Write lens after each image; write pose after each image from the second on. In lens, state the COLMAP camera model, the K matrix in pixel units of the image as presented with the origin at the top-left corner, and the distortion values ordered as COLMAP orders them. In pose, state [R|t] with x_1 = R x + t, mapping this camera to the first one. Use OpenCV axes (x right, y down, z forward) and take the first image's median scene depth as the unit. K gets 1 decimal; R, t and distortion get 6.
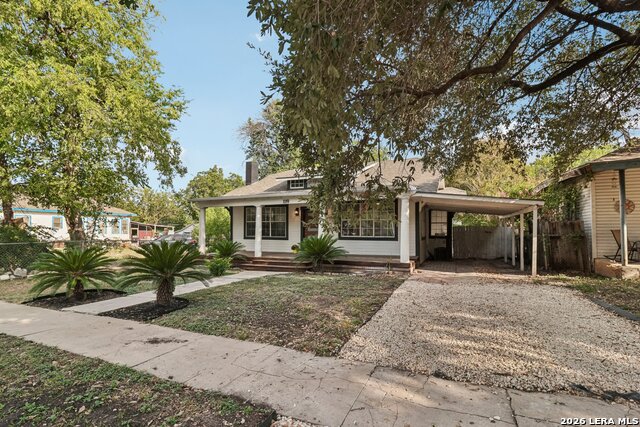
lens RADIAL K [[302.1, 0, 319.8], [0, 302.1, 231.5], [0, 0, 1]] dist [-0.000880, -0.000103]
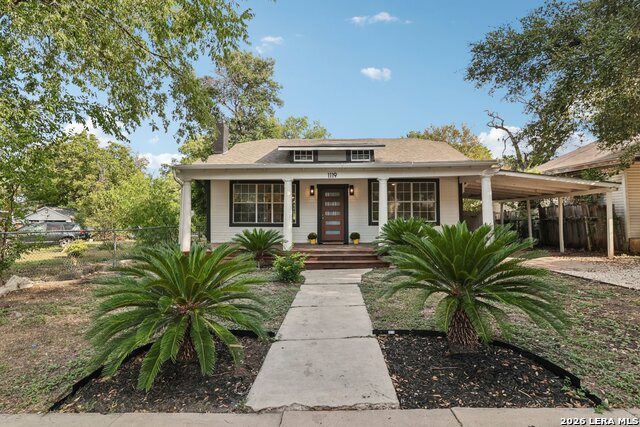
lens RADIAL K [[316.8, 0, 320.0], [0, 316.8, 213.5], [0, 0, 1]] dist [0.002005, 0.000280]
pose [[0.919139, -0.002045, 0.393927, -0.435038], [0.004762, 0.999971, -0.005921, -0.000147], [-0.393903, 0.007319, 0.919123, 0.262983]]
